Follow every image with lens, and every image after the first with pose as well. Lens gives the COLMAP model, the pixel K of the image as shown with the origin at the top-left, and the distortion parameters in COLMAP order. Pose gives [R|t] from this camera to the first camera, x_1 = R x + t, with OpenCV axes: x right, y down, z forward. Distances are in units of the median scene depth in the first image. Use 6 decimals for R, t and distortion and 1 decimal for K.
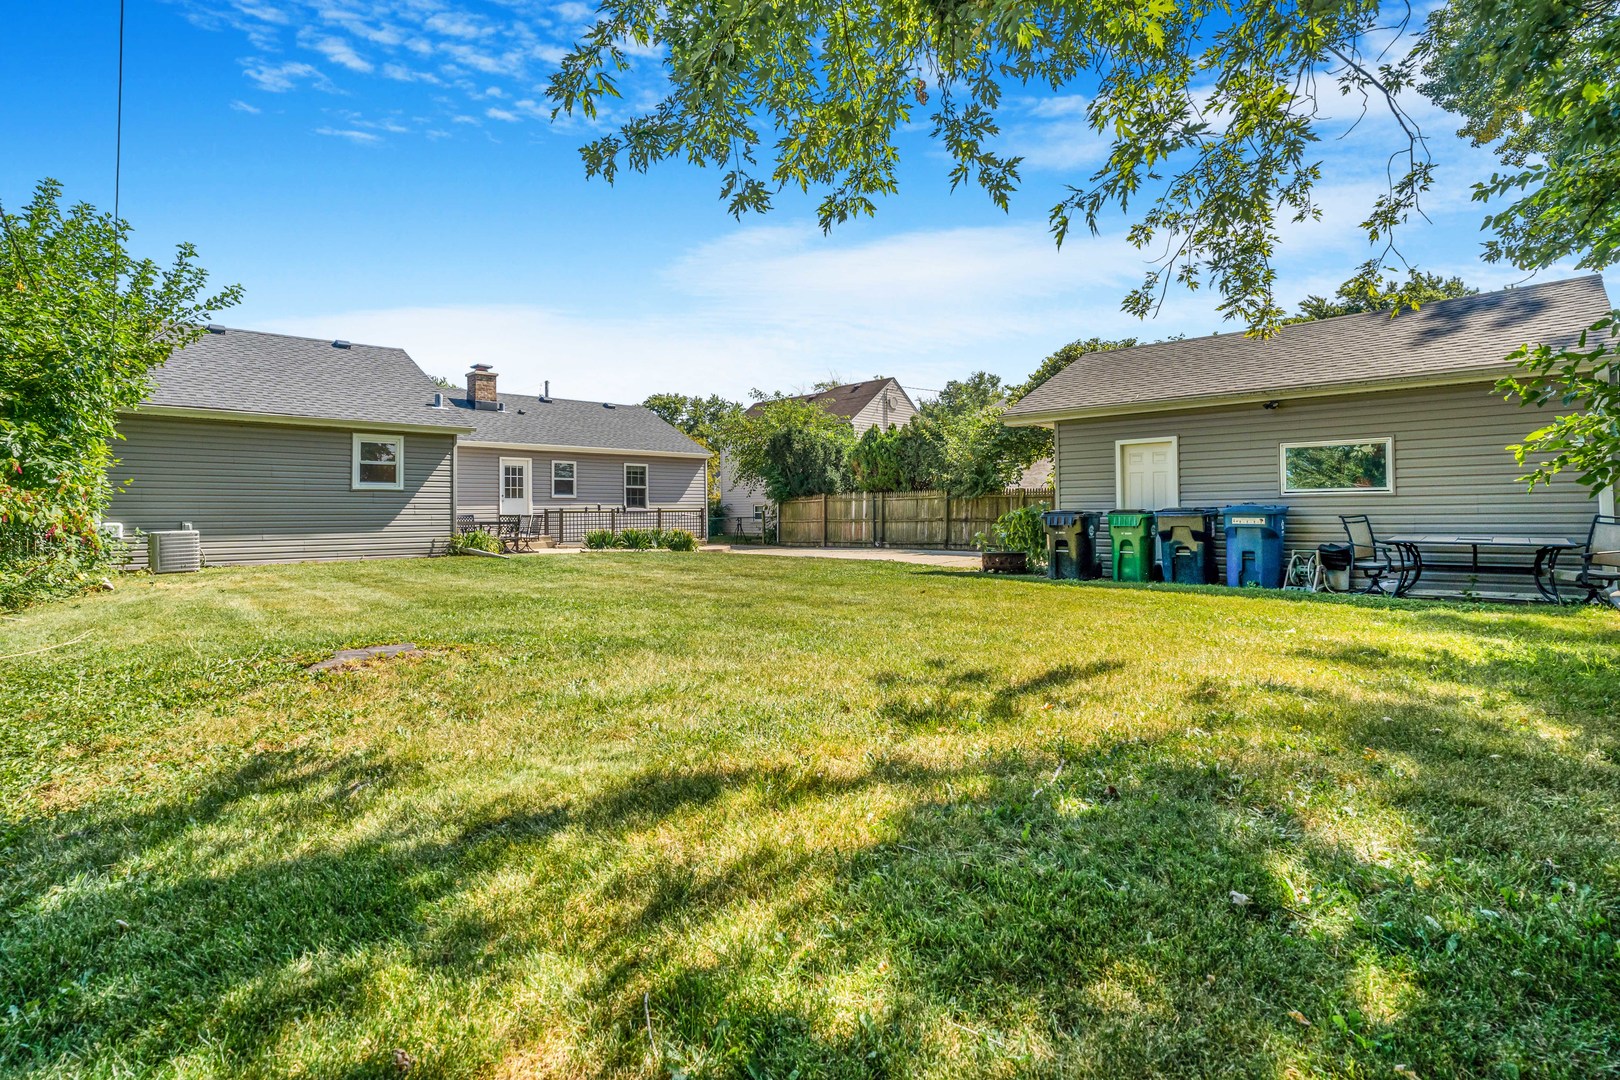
lens RADIAL K [[757.9, 0, 800.5], [0, 757.9, 544.9], [0, 0, 1]] dist [-0.066513, 0.025977]
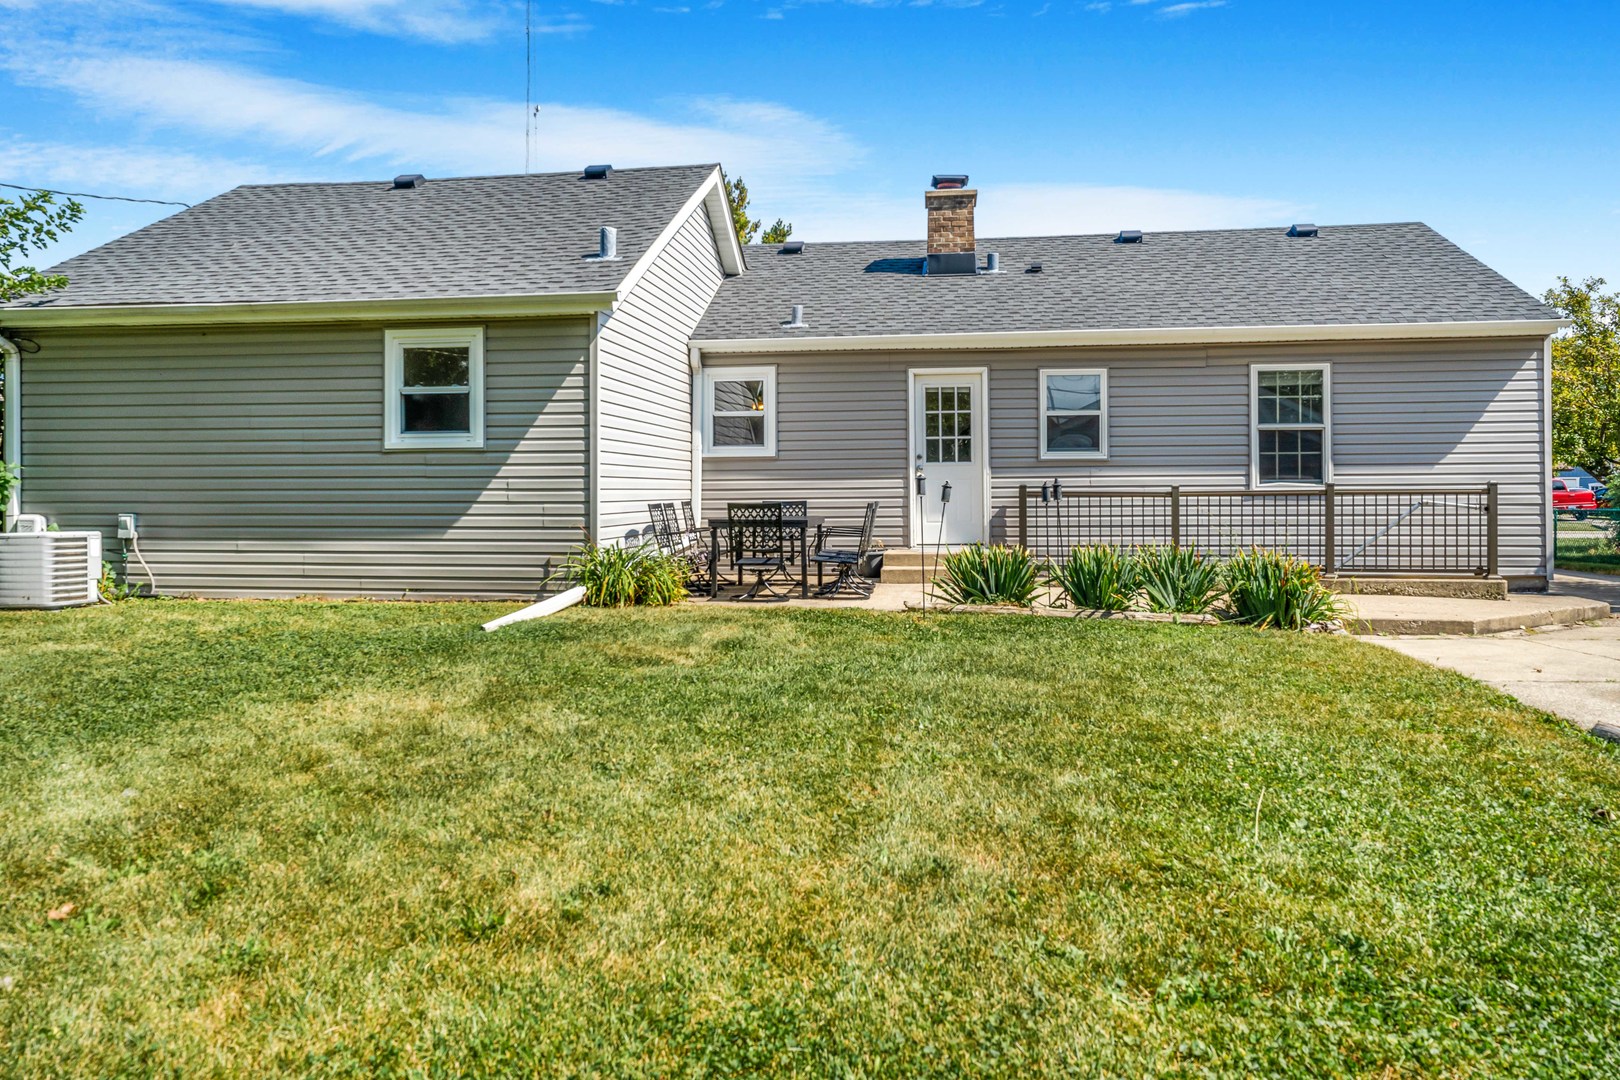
lens RADIAL K [[1125.8, 0, 810.0], [0, 1125.8, 540.0], [0, 0, 1]] dist [-0.004818, -0.000601]
pose [[0.602507, 0.036148, -0.797294, 0.094624], [-0.031939, 0.999266, 0.021169, -0.028491], [0.797474, 0.012710, 0.603219, 0.546696]]
